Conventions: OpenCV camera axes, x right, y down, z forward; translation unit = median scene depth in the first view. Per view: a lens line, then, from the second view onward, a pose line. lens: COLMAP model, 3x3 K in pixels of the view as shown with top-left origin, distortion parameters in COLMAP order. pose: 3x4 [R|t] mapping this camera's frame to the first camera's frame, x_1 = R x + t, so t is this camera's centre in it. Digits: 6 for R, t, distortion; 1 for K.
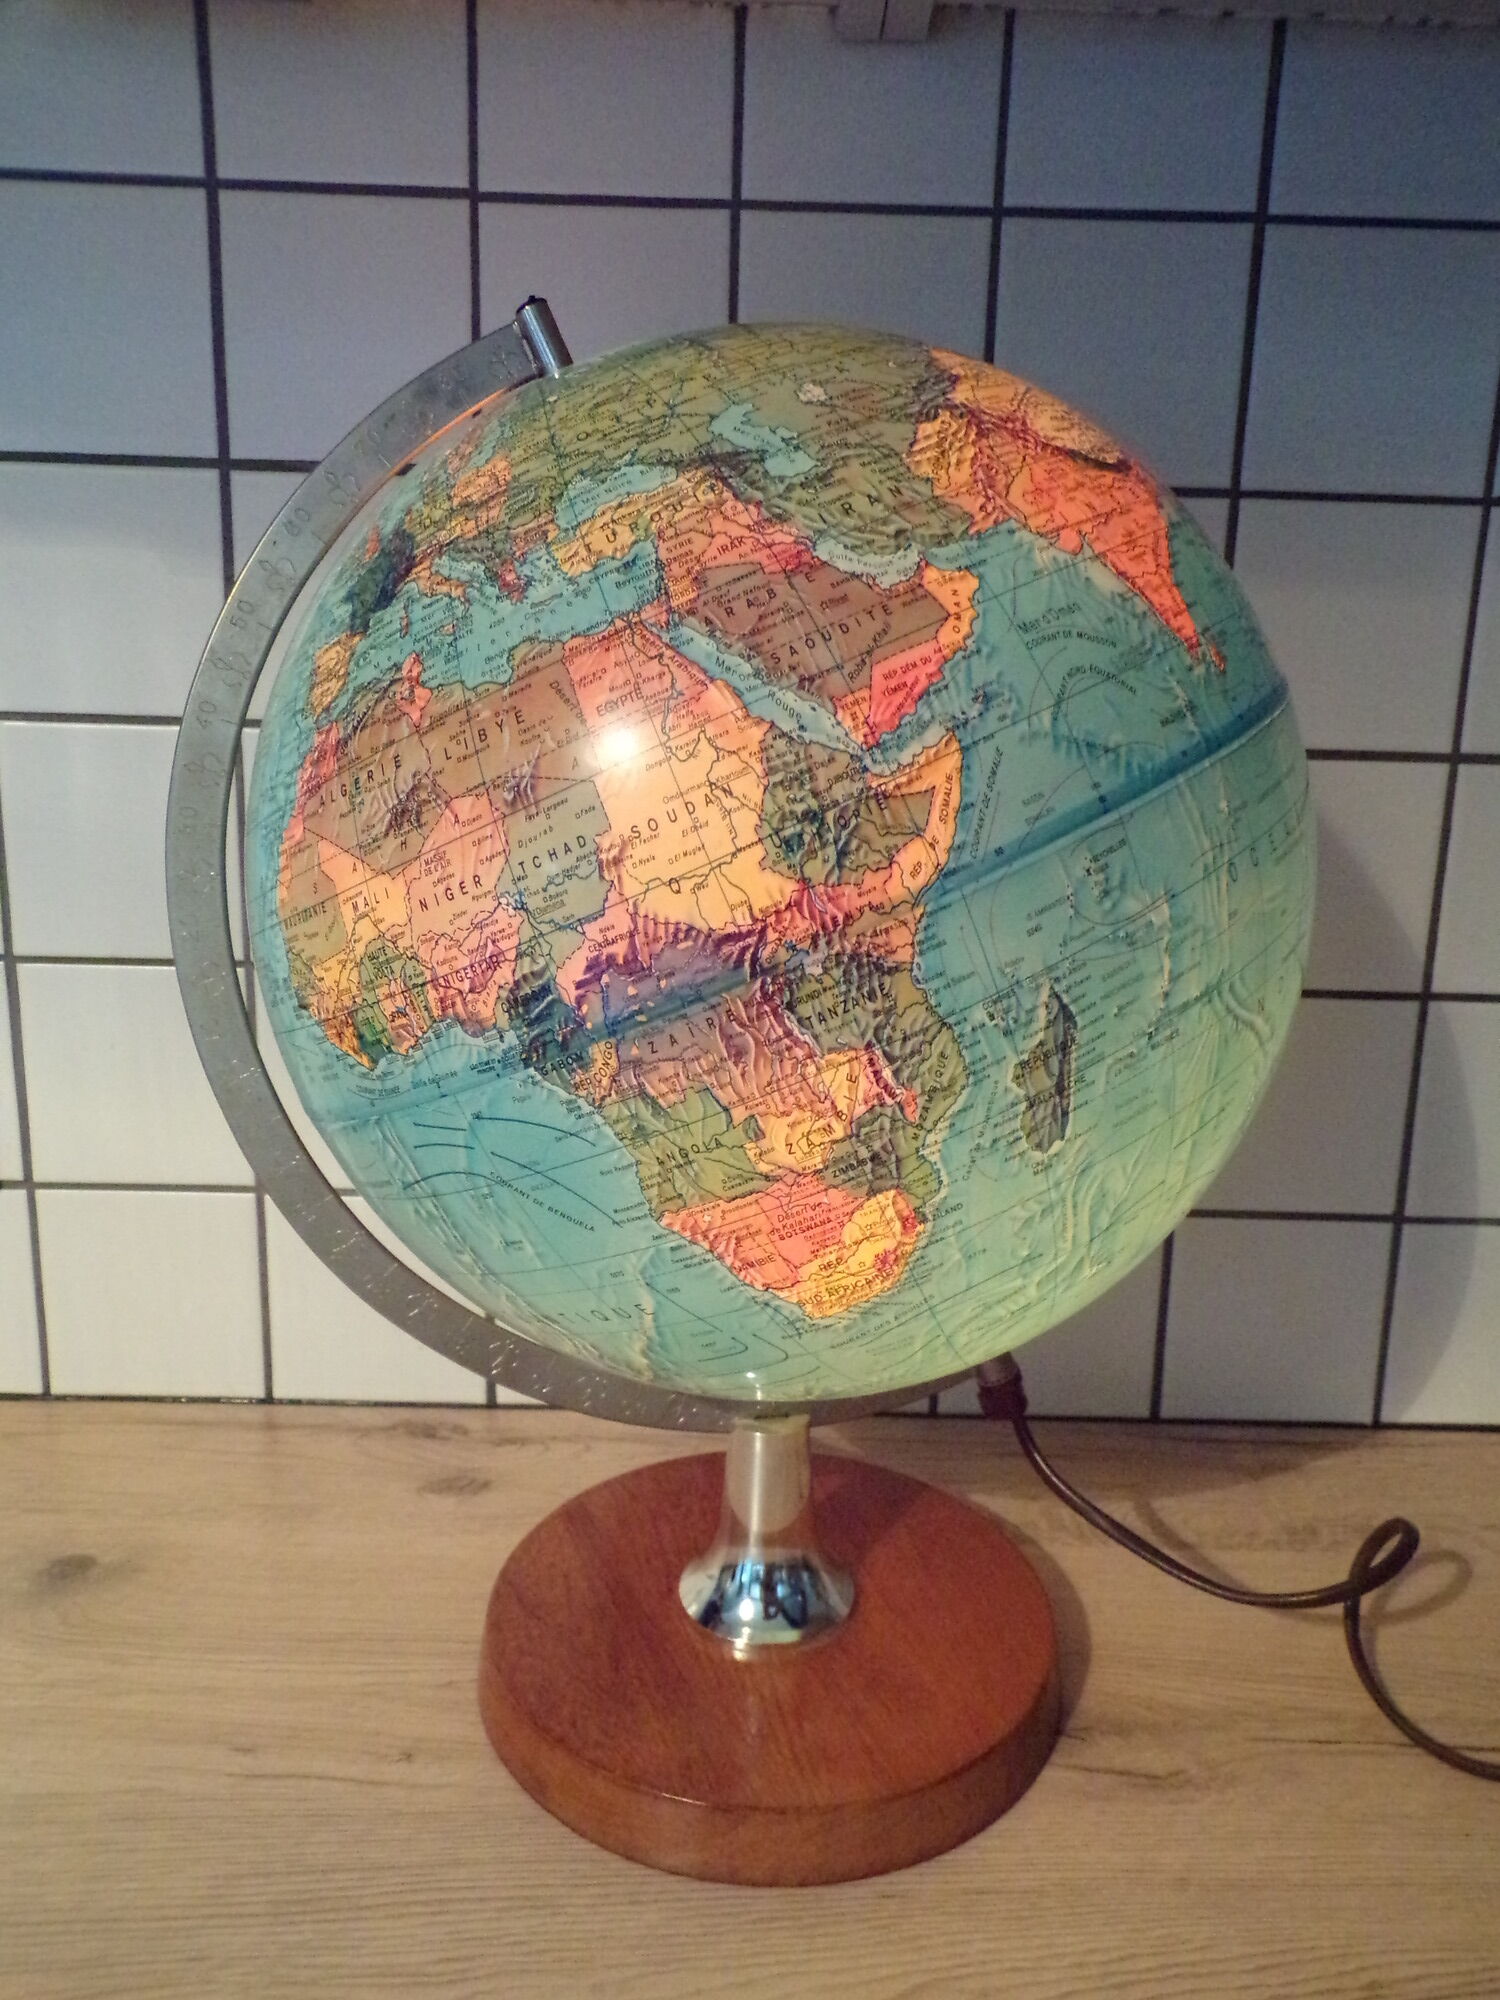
lens RADIAL K [[1380.0, 0, 750.0], [0, 1380.0, 1000.0], [0, 0, 1]] dist [0.068395, 0.000747]
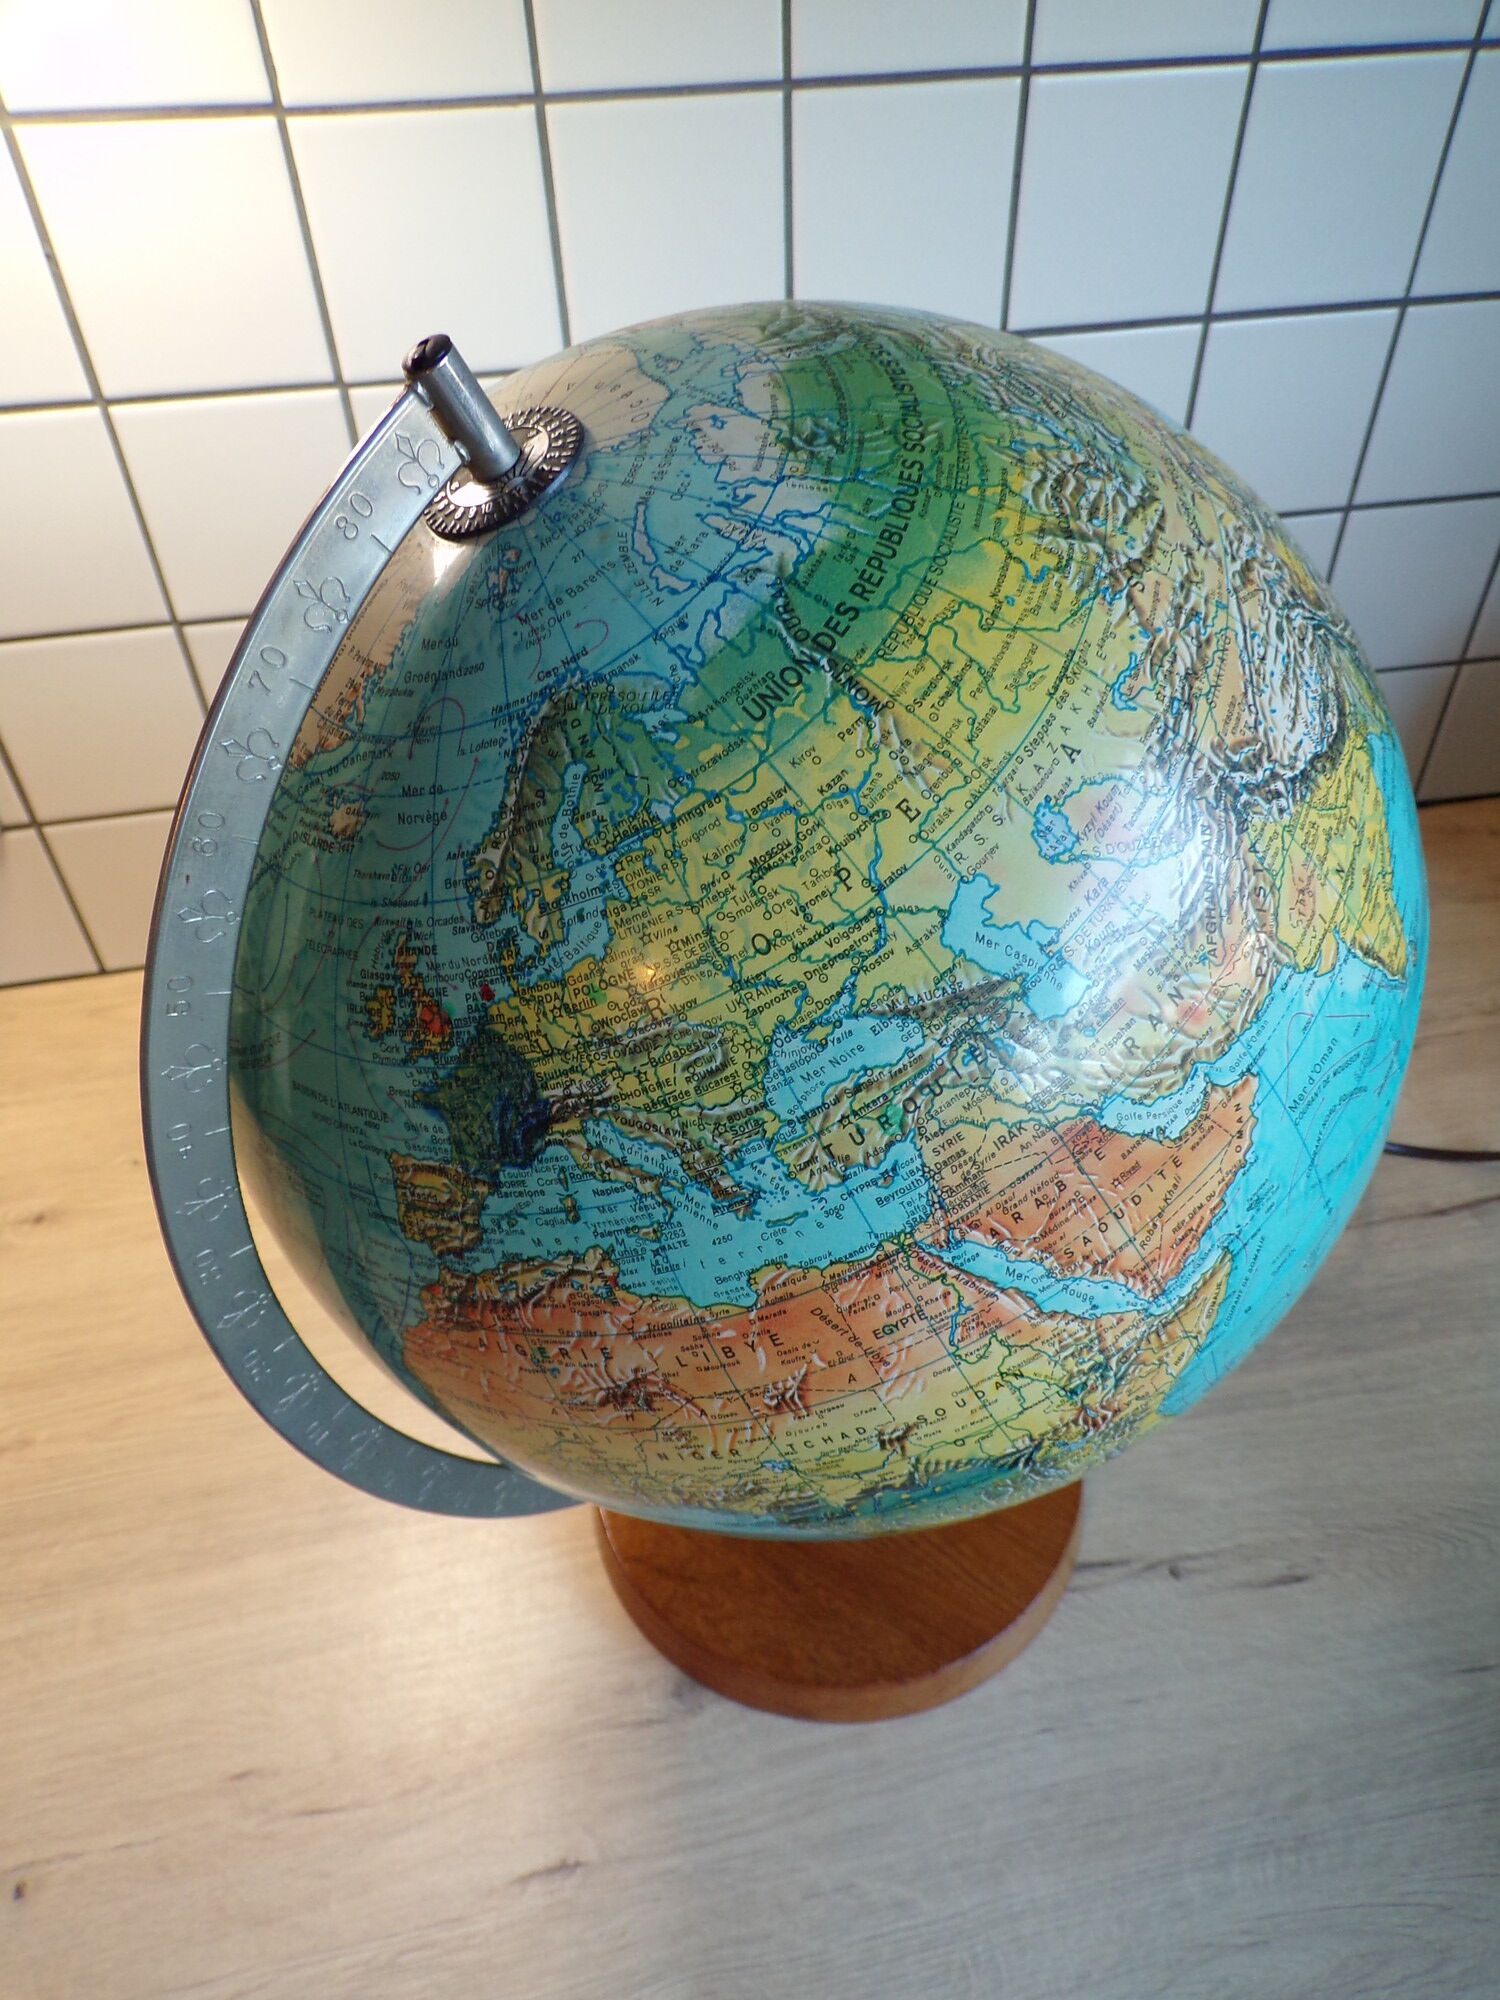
lens RADIAL K [[1380.0, 0, 750.0], [0, 1380.0, 1000.0], [0, 0, 1]] dist [0.068395, 0.000747]
pose [[0.939282, -0.256853, 0.227542, -0.321694], [0.048230, 0.755344, 0.653551, -0.924740], [-0.339739, -0.602895, 0.721869, 0.506172]]
